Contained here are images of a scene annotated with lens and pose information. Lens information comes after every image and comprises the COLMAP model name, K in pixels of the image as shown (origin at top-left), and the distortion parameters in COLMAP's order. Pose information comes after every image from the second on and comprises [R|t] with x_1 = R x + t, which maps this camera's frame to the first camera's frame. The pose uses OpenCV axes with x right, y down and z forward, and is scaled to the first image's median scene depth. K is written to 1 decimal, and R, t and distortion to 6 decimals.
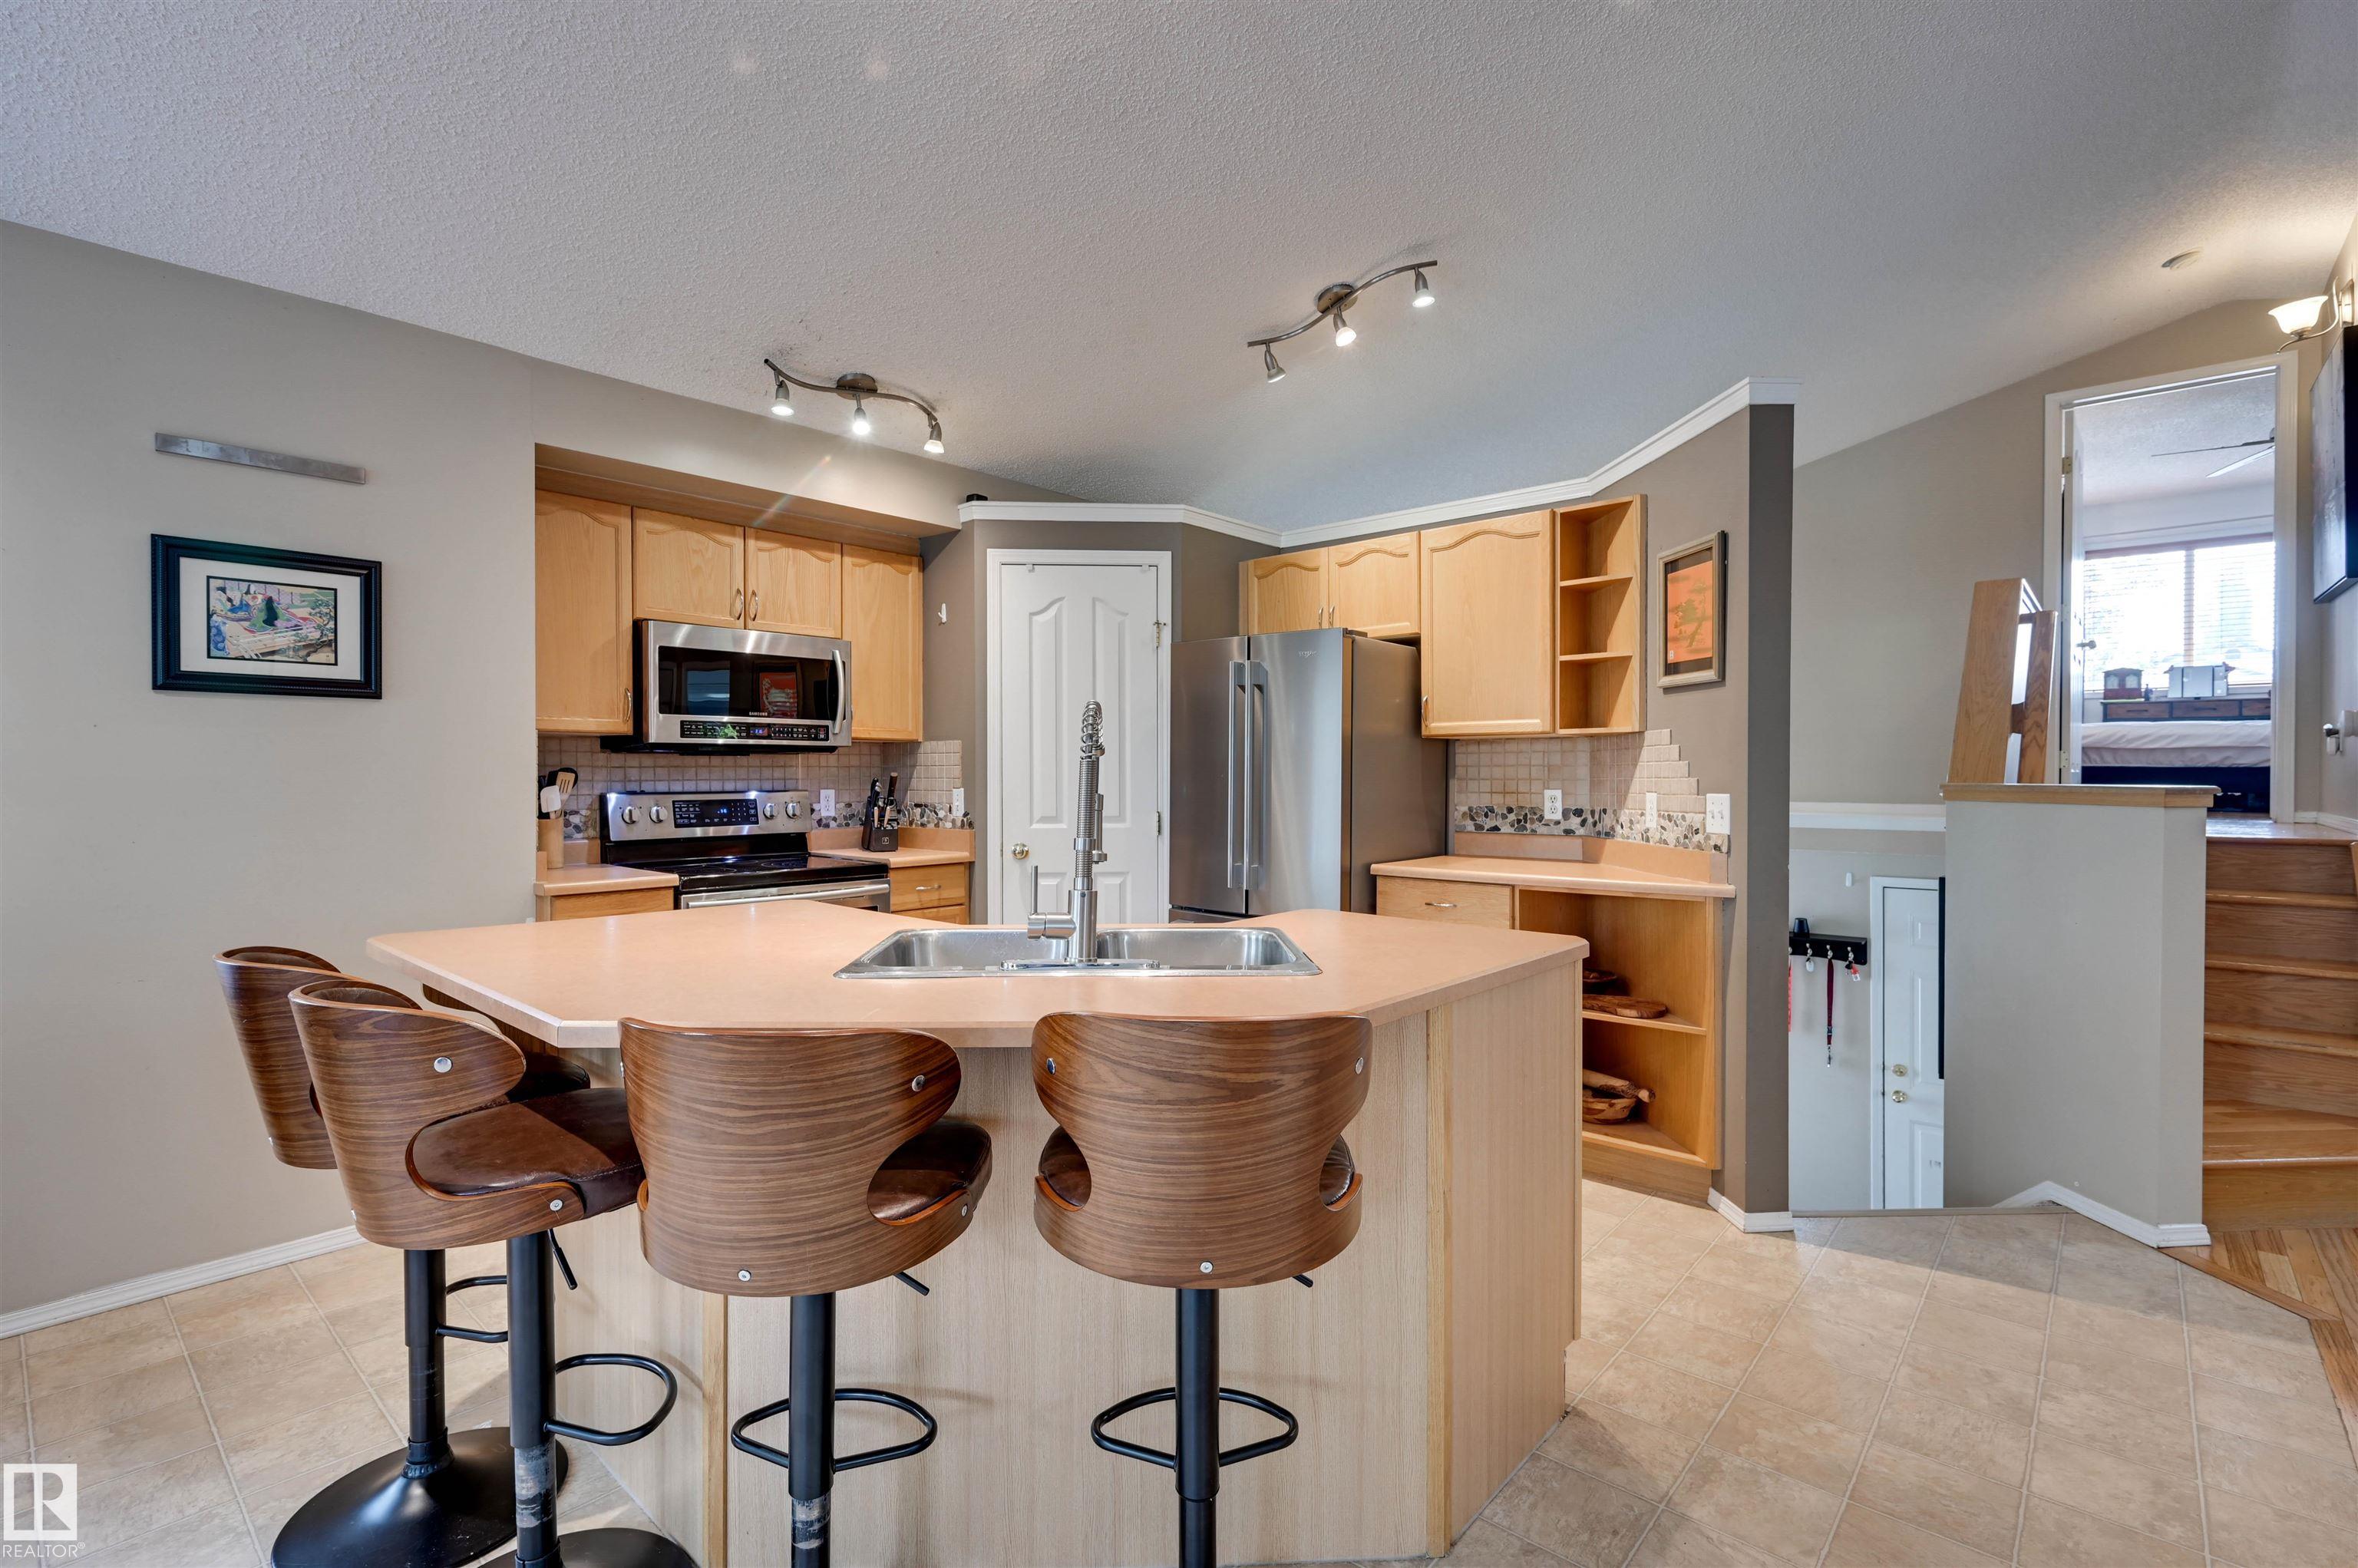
lens RADIAL K [[1074.9, 0, 1191.1], [0, 1074.9, 782.1], [0, 0, 1]] dist [-0.002232, -0.000526]
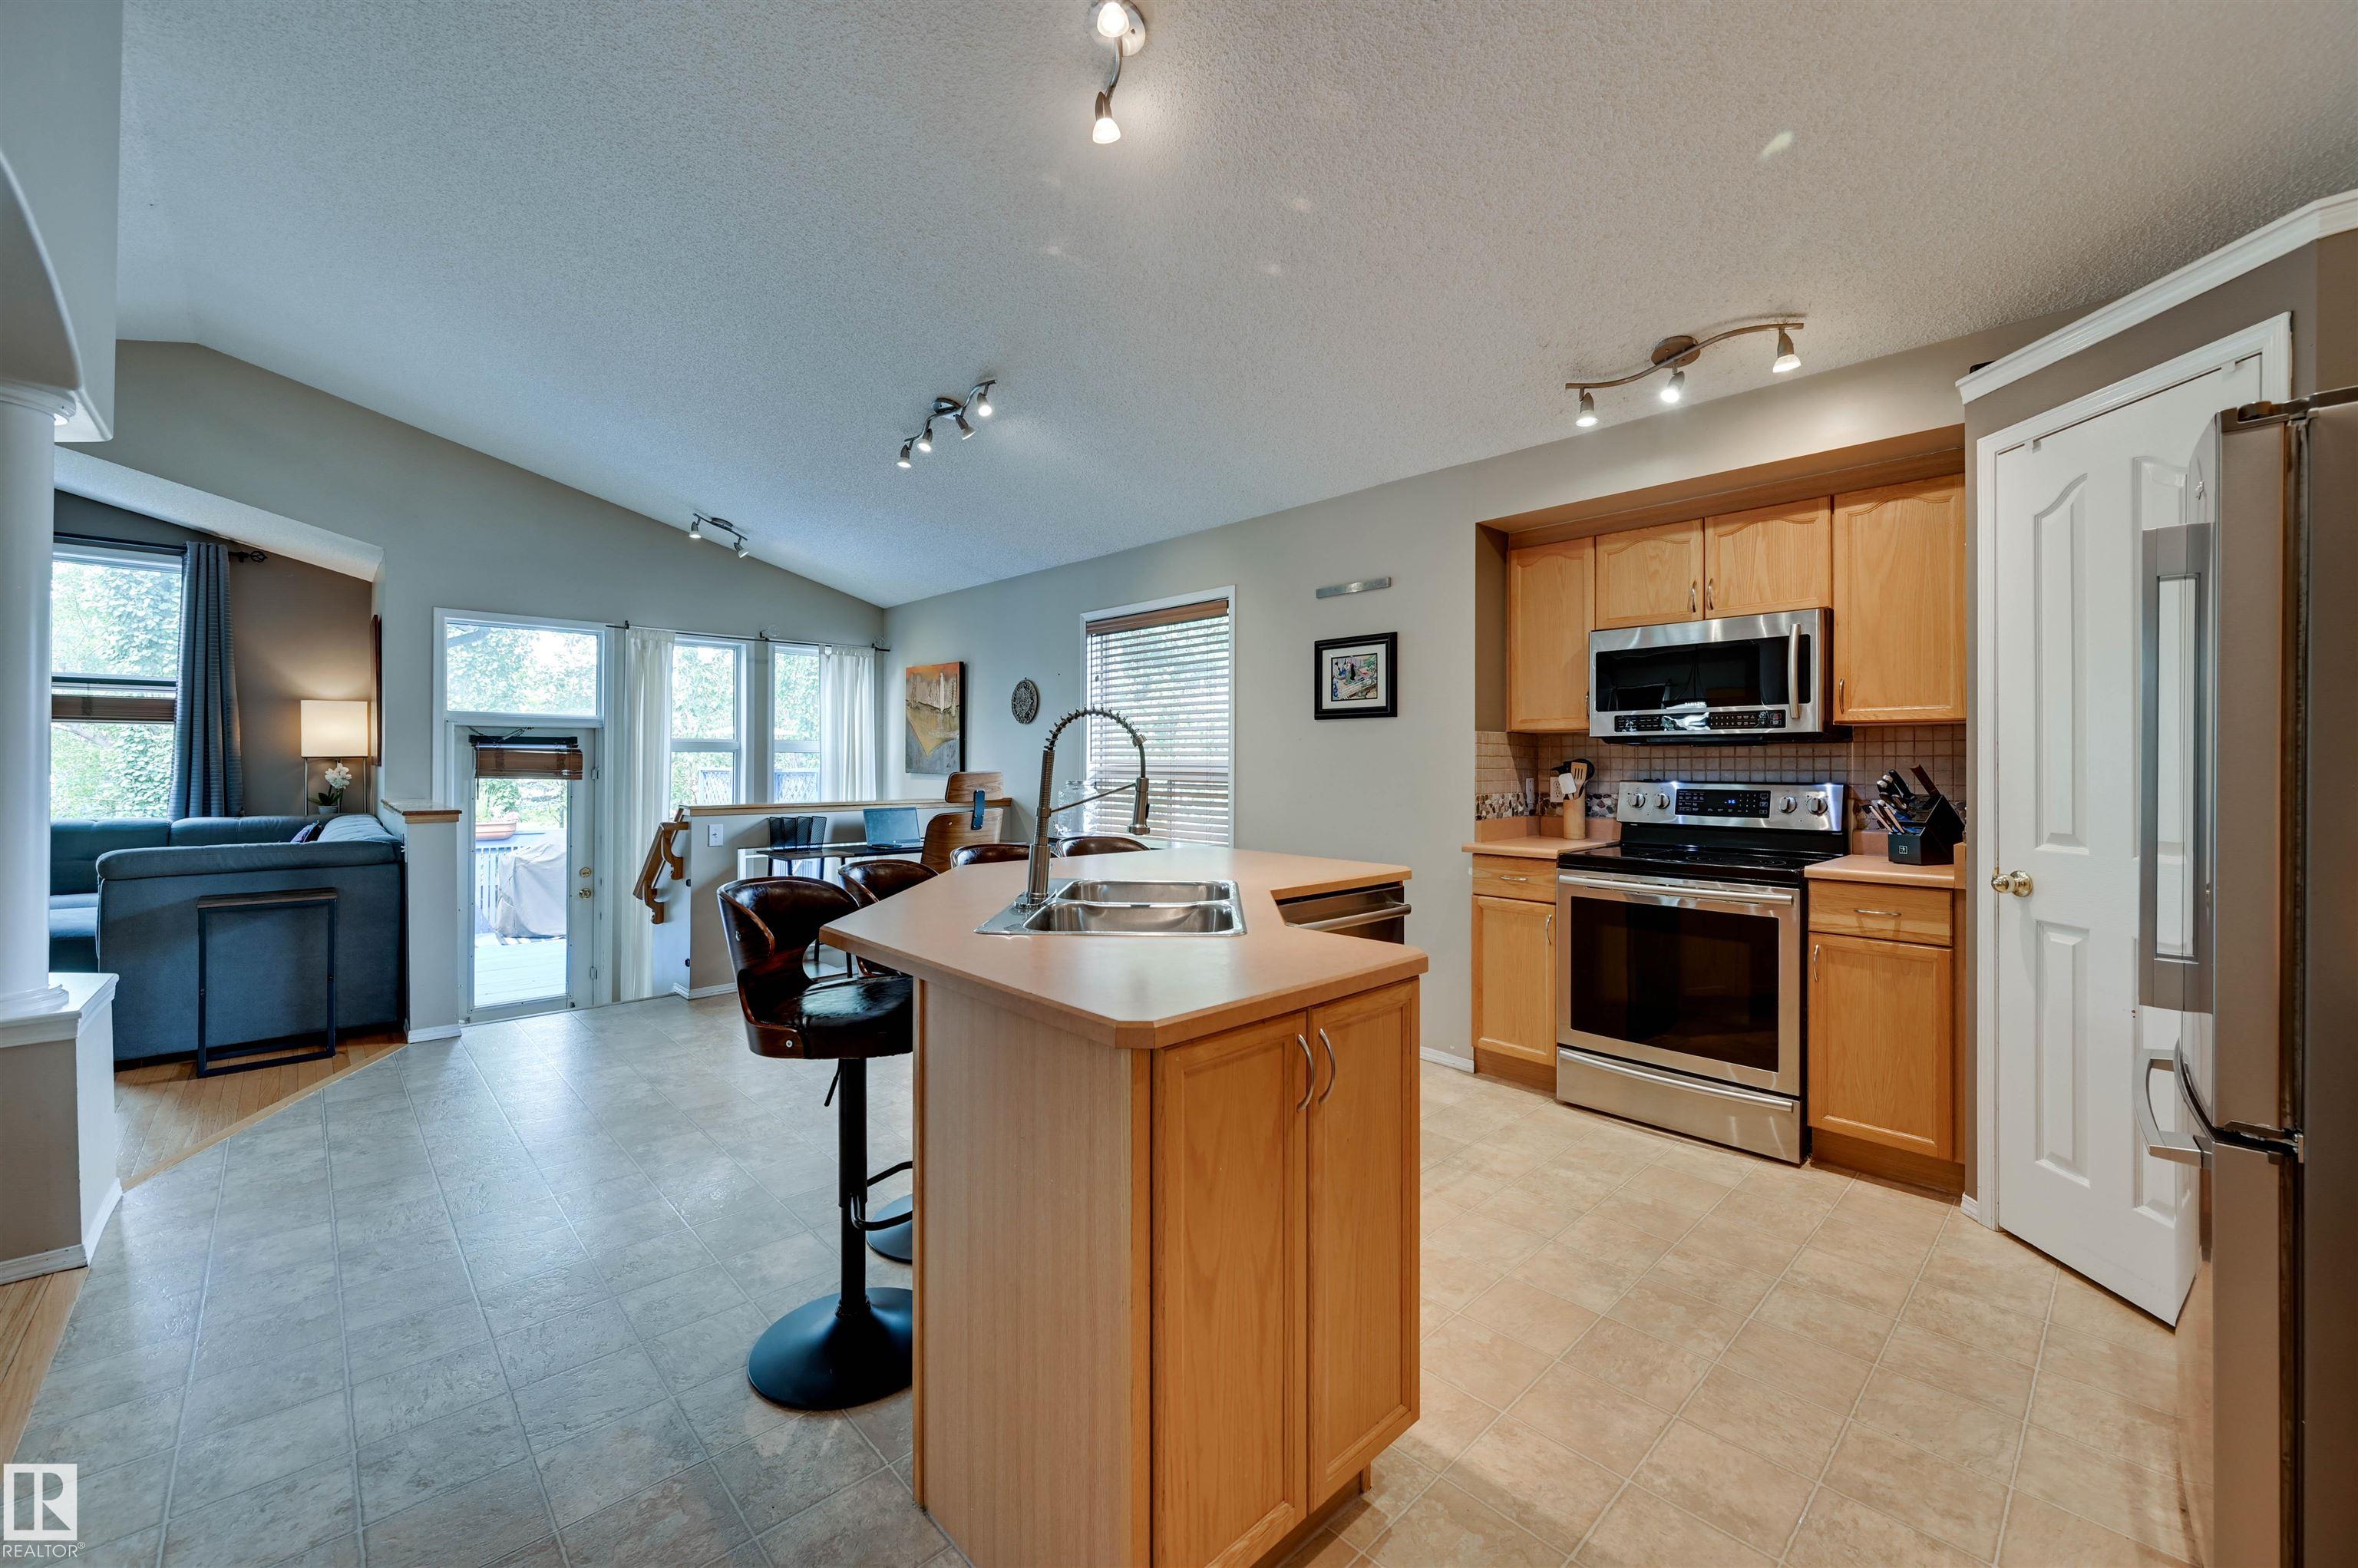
lens RADIAL K [[928.3, 0, 1190.5], [0, 928.3, 761.8], [0, 0, 1]] dist [-0.000417, -0.000144]
pose [[-0.083931, -0.002532, -0.996468, 0.486759], [-0.012416, 0.999922, -0.001495, -0.002771], [0.996394, 0.012247, -0.083956, 0.595738]]
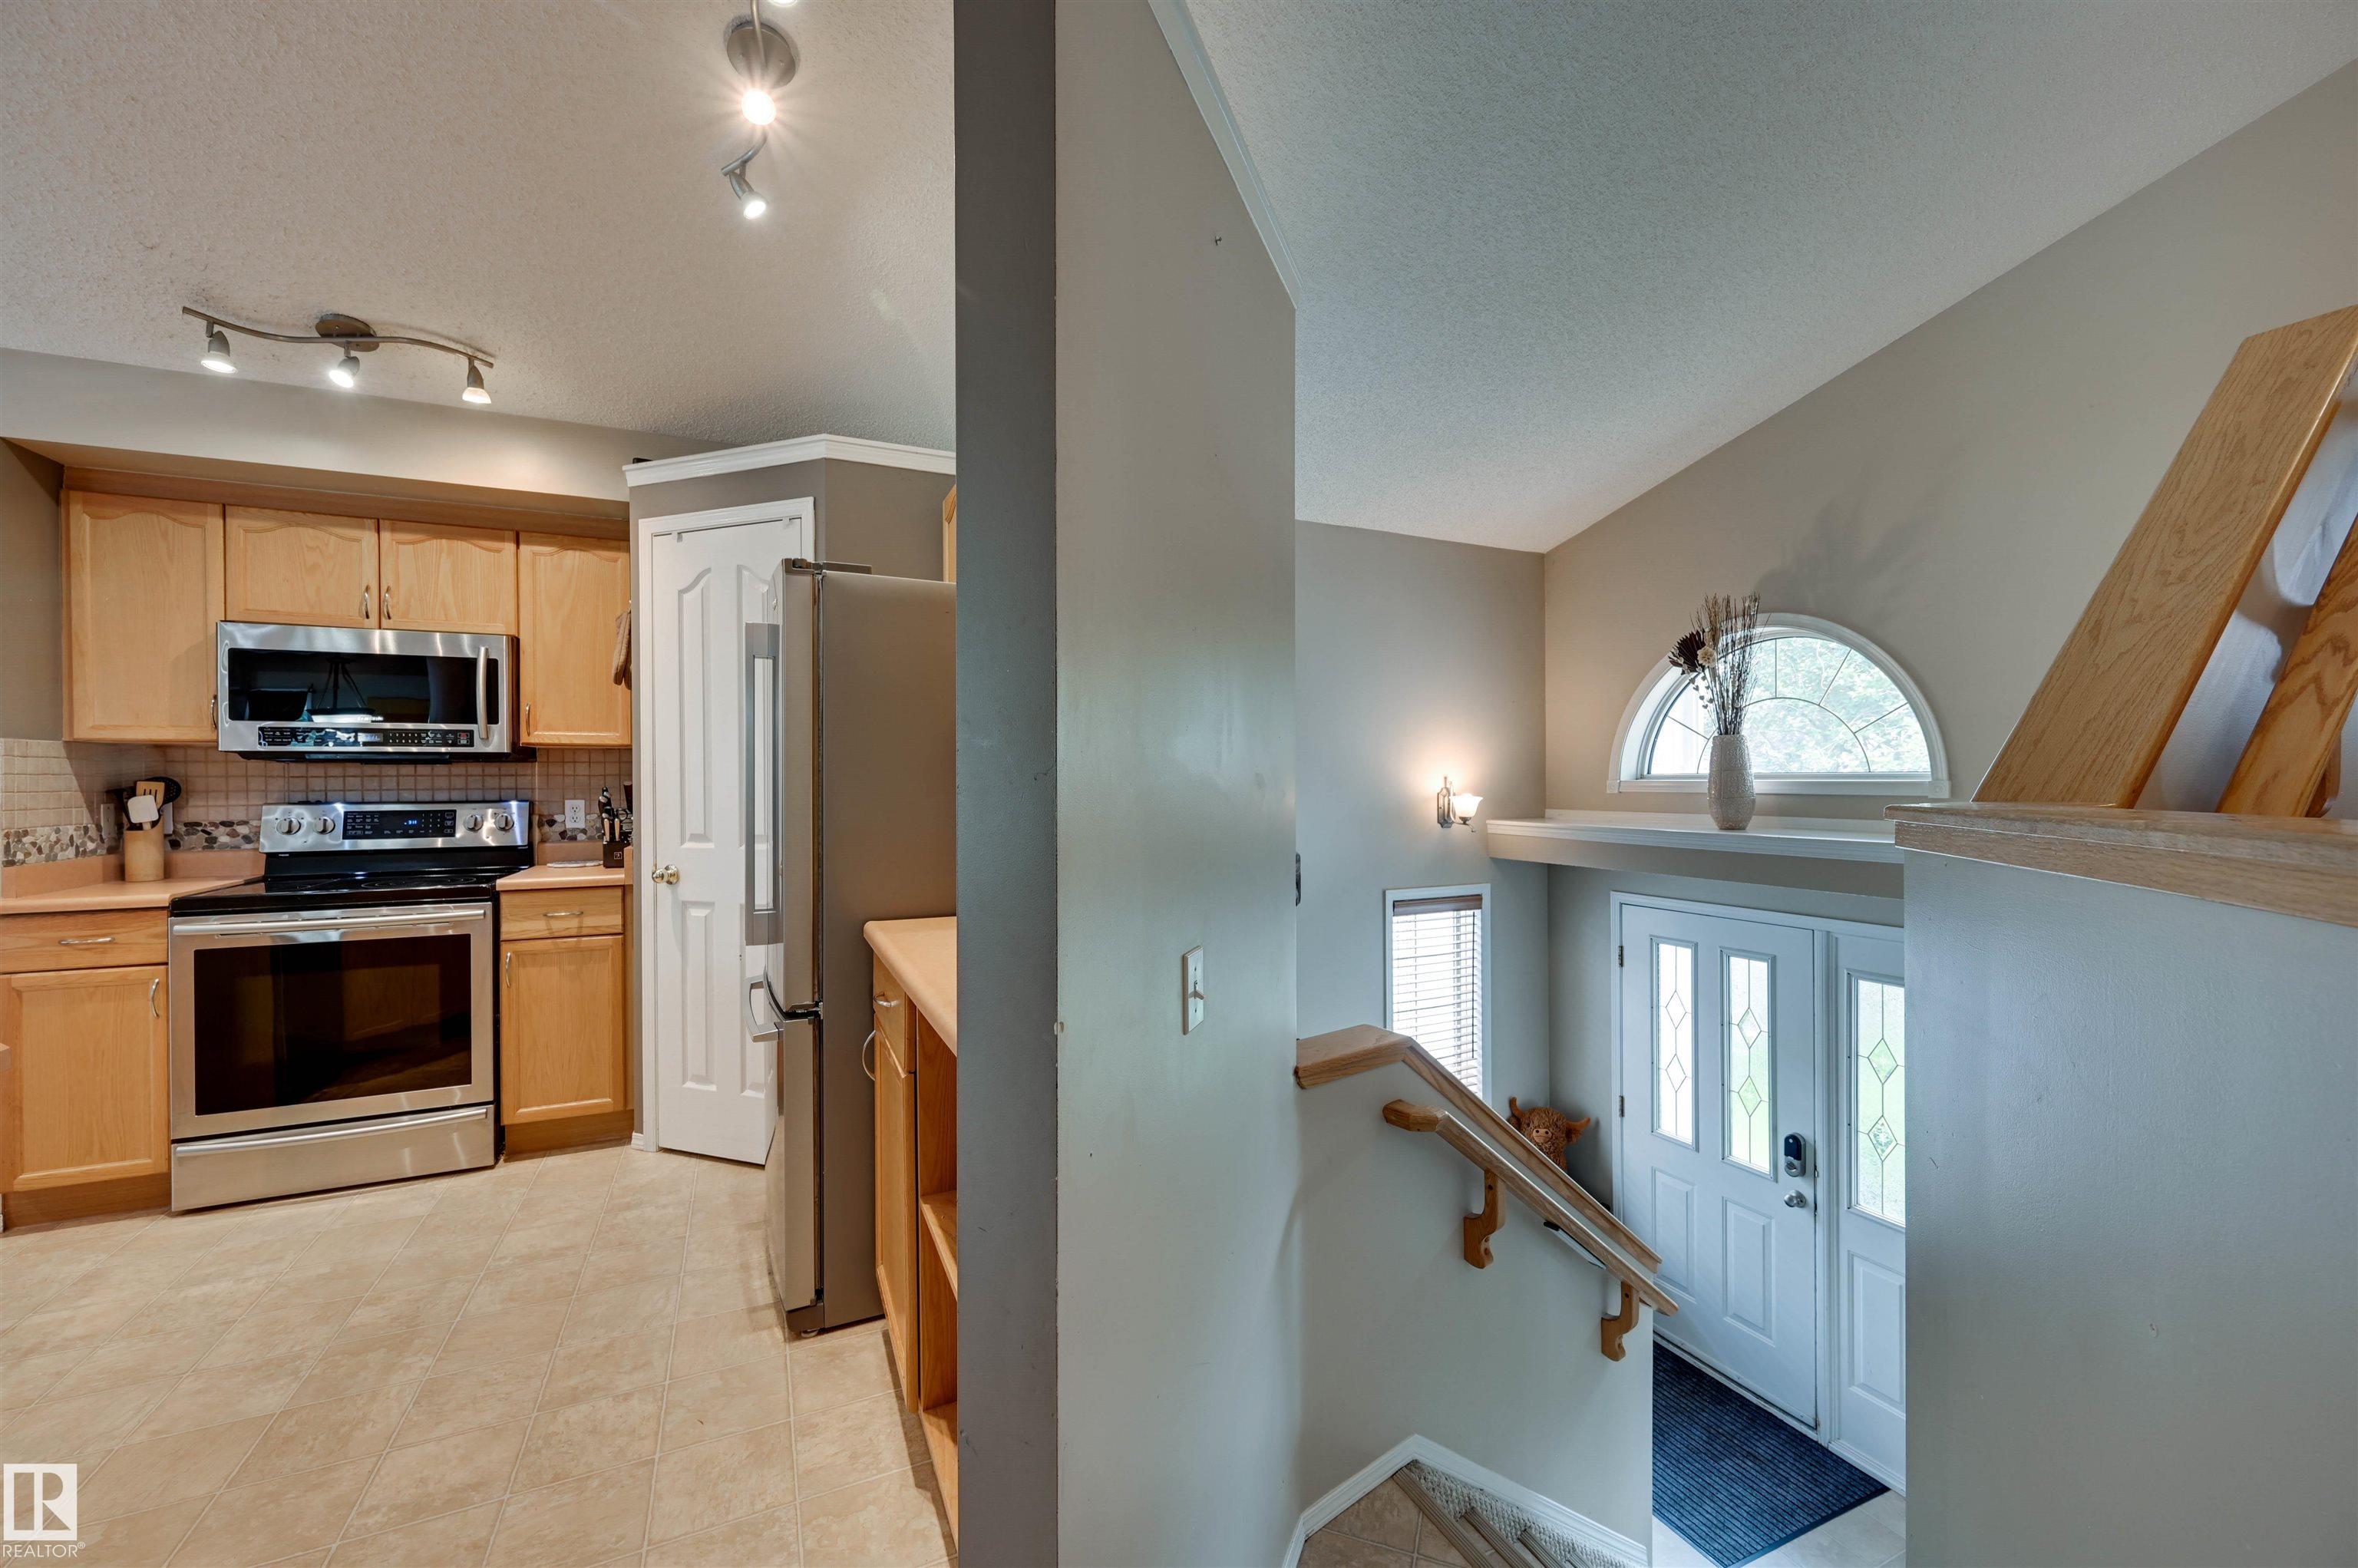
lens RADIAL K [[928.3, 0, 1174.4], [0, 928.3, 782.9], [0, 0, 1]] dist [-0.000417, -0.000144]
pose [[0.914773, -0.001990, -0.403964, 0.540690], [-0.000165, 0.999986, -0.005302, -0.004148], [0.403969, 0.004917, 0.914760, 0.541363]]
